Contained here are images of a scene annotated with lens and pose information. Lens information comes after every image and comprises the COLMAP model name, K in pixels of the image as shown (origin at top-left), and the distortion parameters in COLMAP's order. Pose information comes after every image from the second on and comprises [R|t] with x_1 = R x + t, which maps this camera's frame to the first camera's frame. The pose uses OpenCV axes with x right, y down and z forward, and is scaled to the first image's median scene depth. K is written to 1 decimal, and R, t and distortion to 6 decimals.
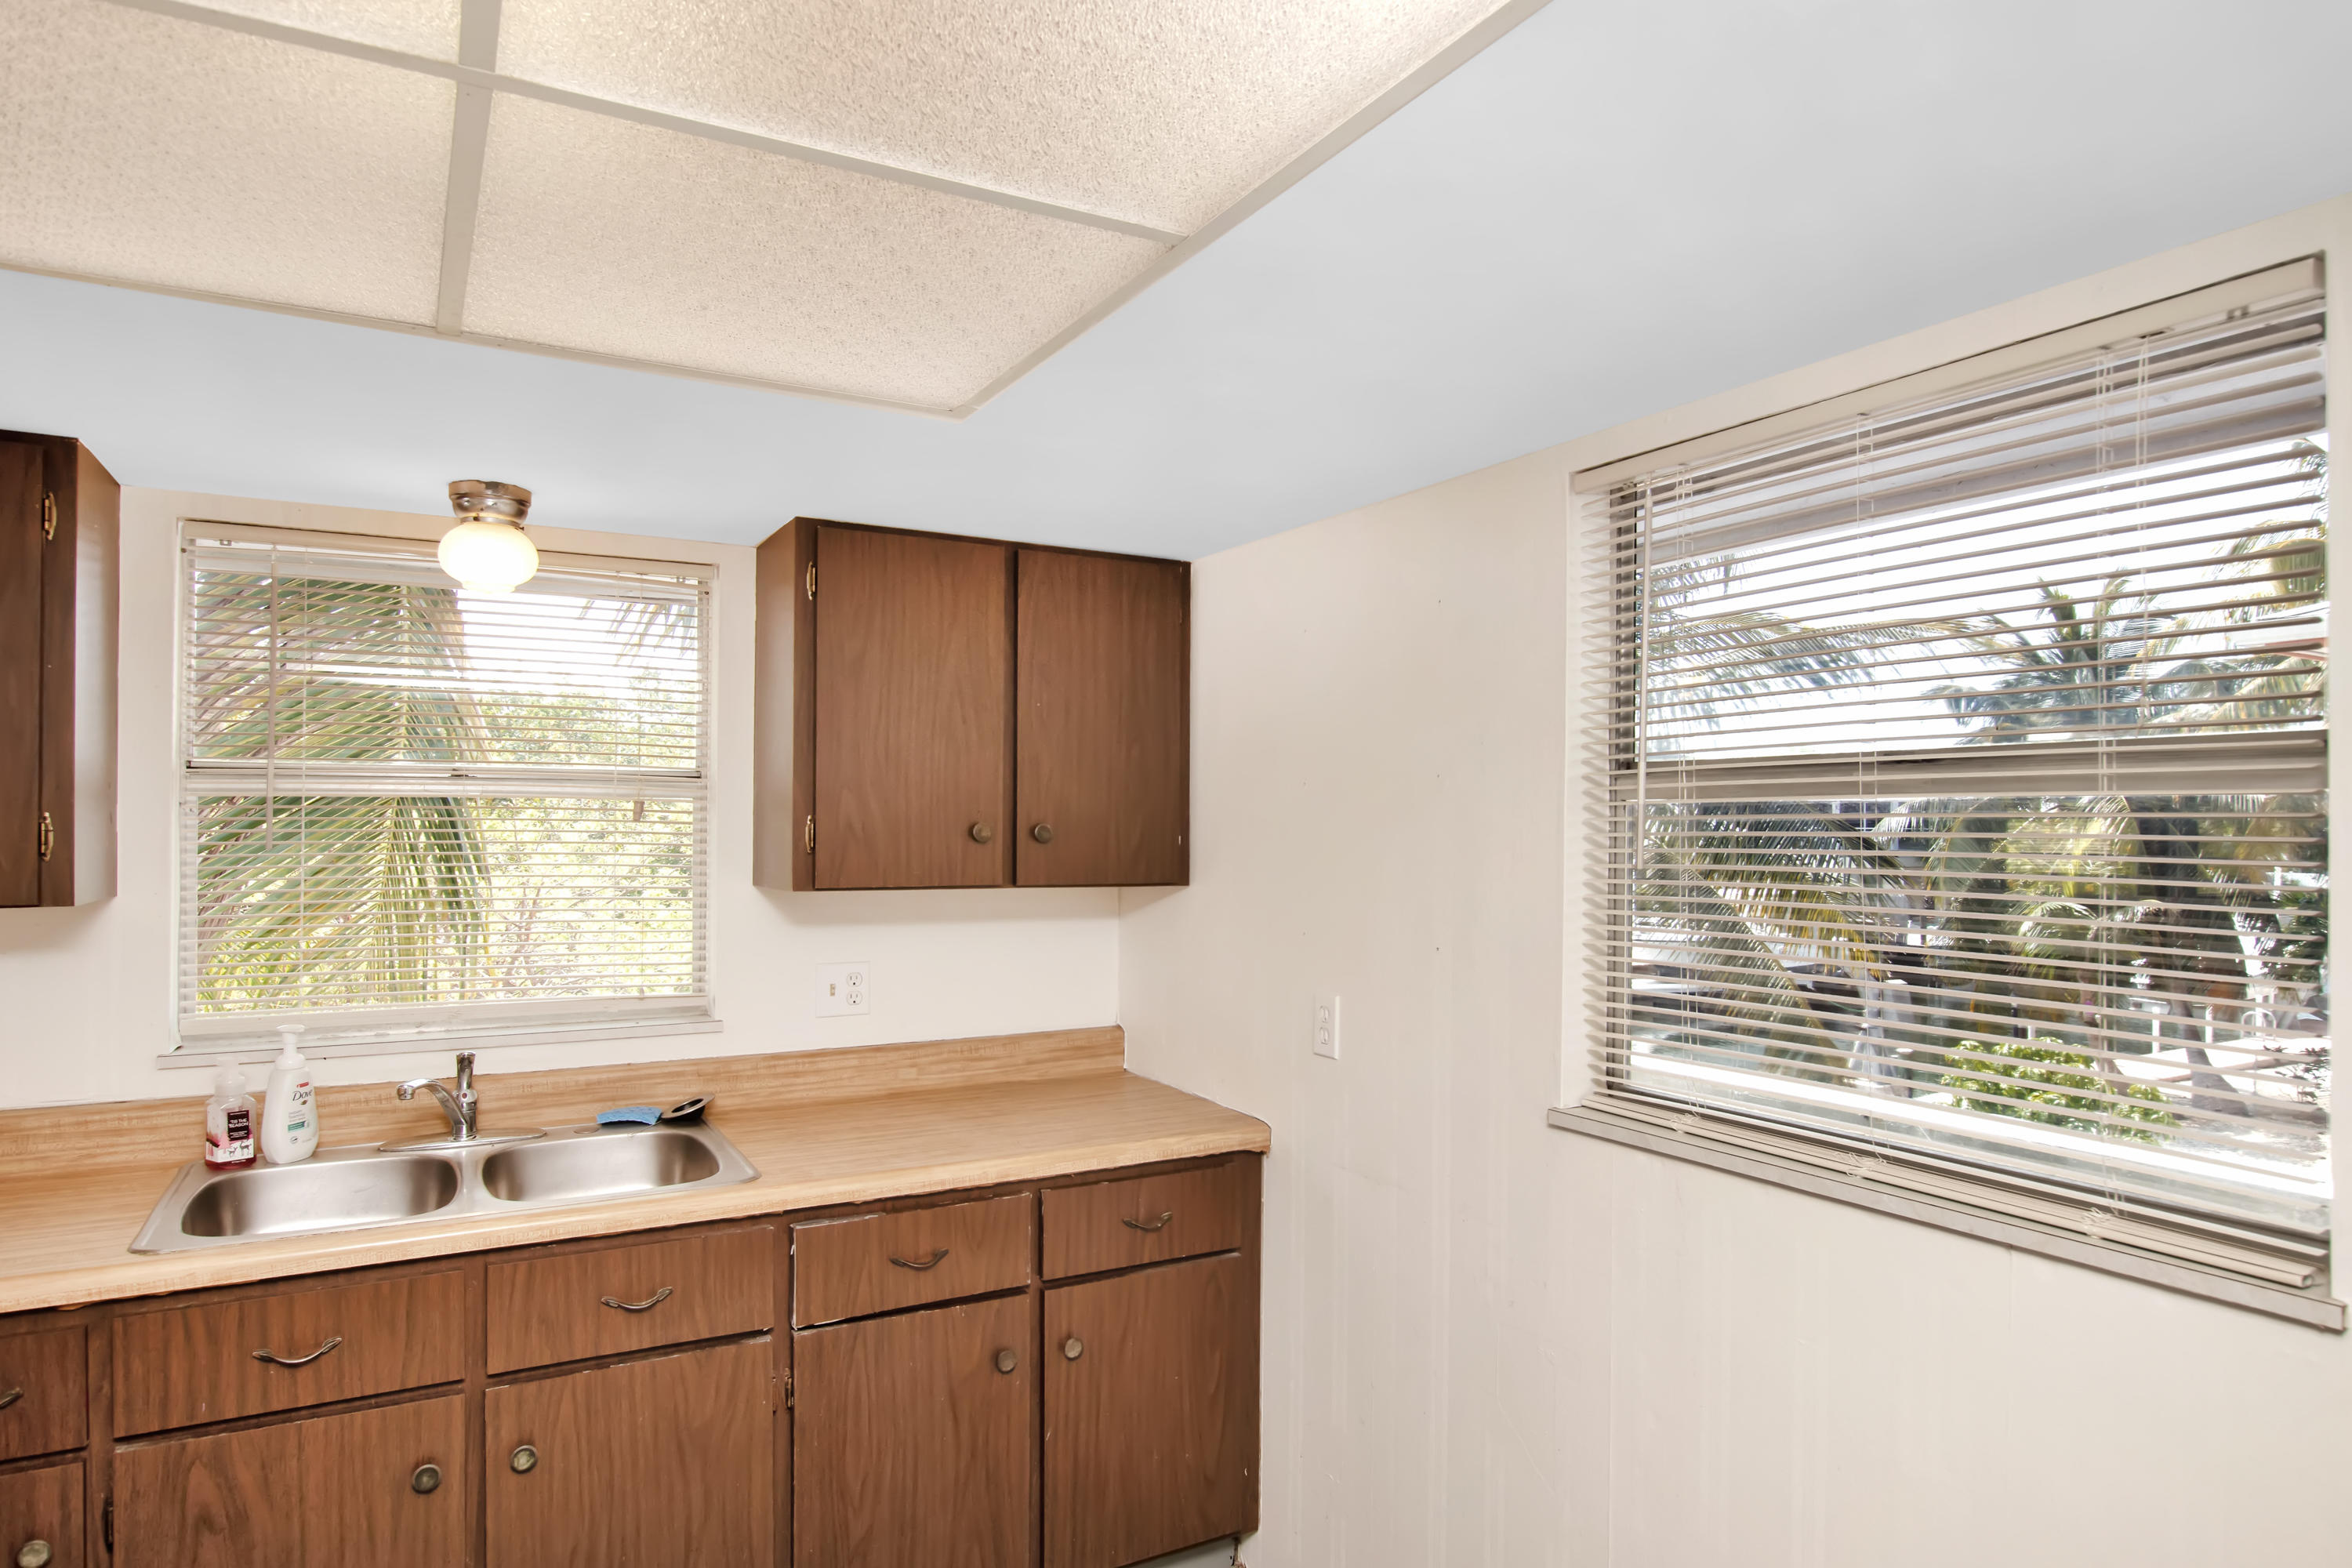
lens RADIAL K [[1374.1, 0, 1187.2], [0, 1374.1, 832.1], [0, 0, 1]] dist [-0.011285, 0.003417]
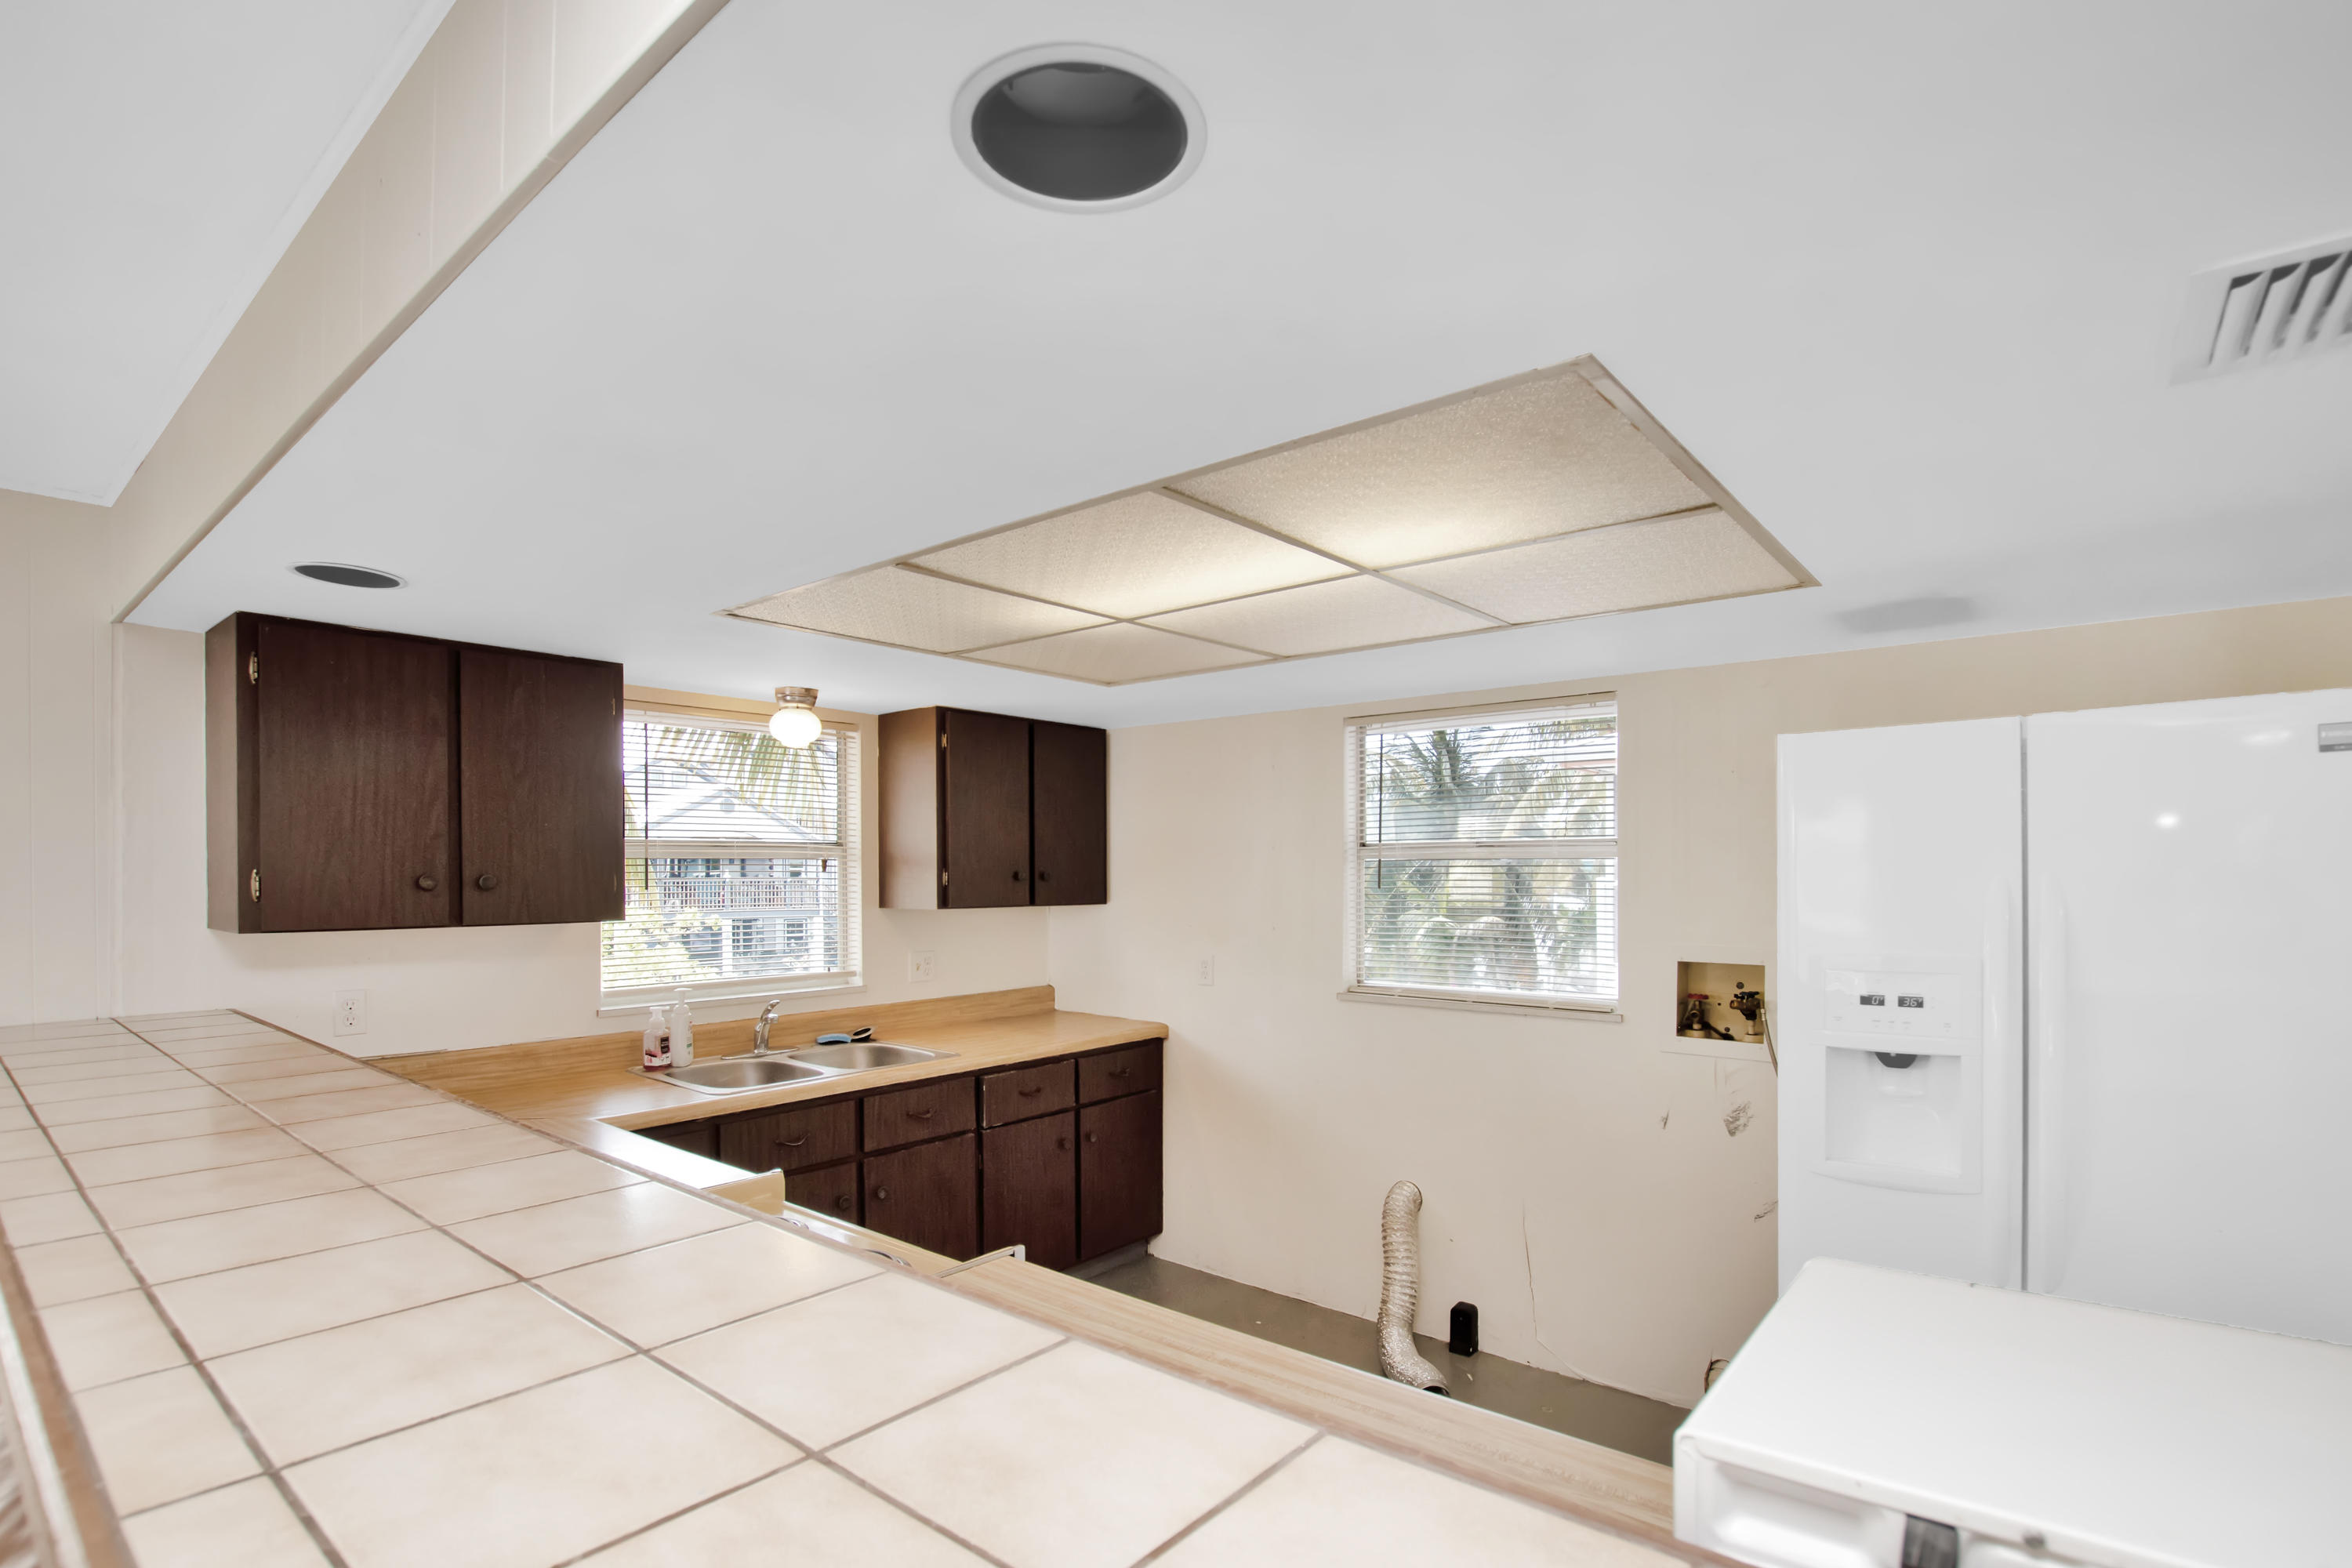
lens RADIAL K [[1092.7, 0, 1216.0], [0, 1092.7, 909.2], [0, 0, 1]] dist [-0.001148, -0.000009]
pose [[0.931955, -0.025550, 0.361673, -0.477941], [0.015288, 0.999396, 0.031207, 0.004556], [-0.362252, -0.023554, 0.931783, -0.510656]]
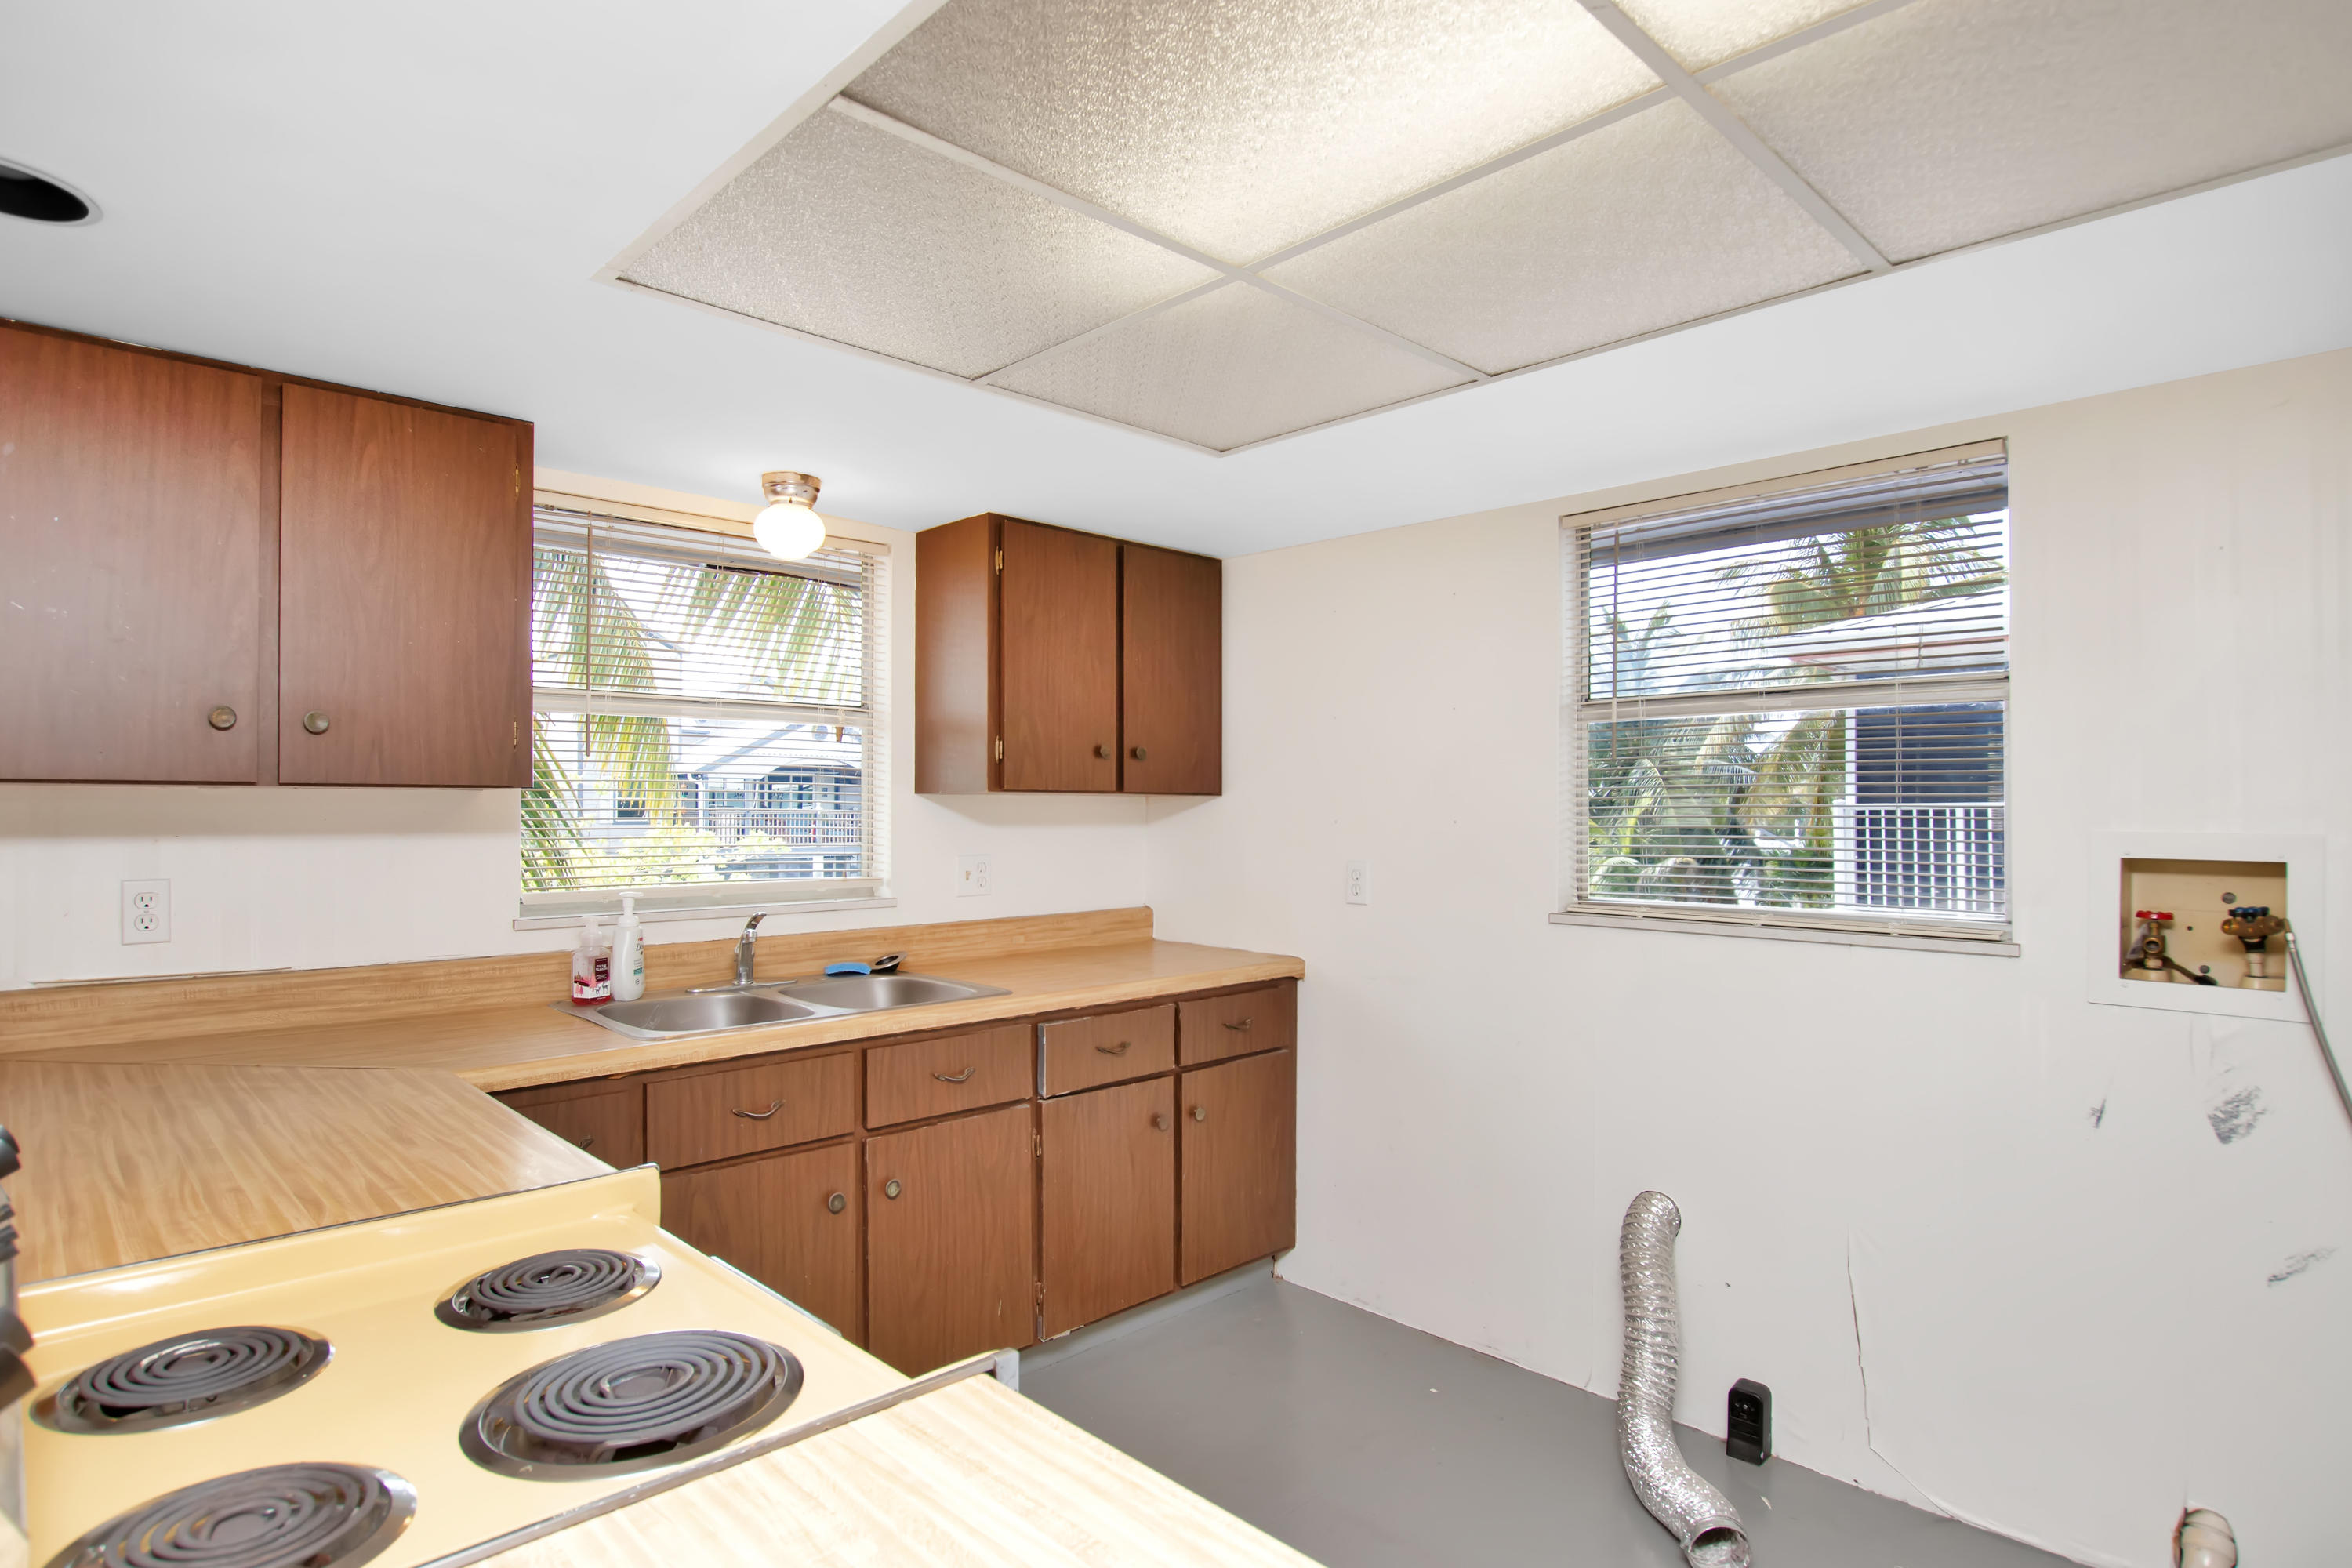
lens RADIAL K [[1242.6, 0, 1242.1], [0, 1242.6, 802.0], [0, 0, 1]] dist [-0.006481, 0.001815]
pose [[0.961396, -0.009191, 0.275014, -0.390403], [0.011090, 0.999924, -0.005351, 0.064129], [-0.274944, 0.008195, 0.961425, -0.239571]]
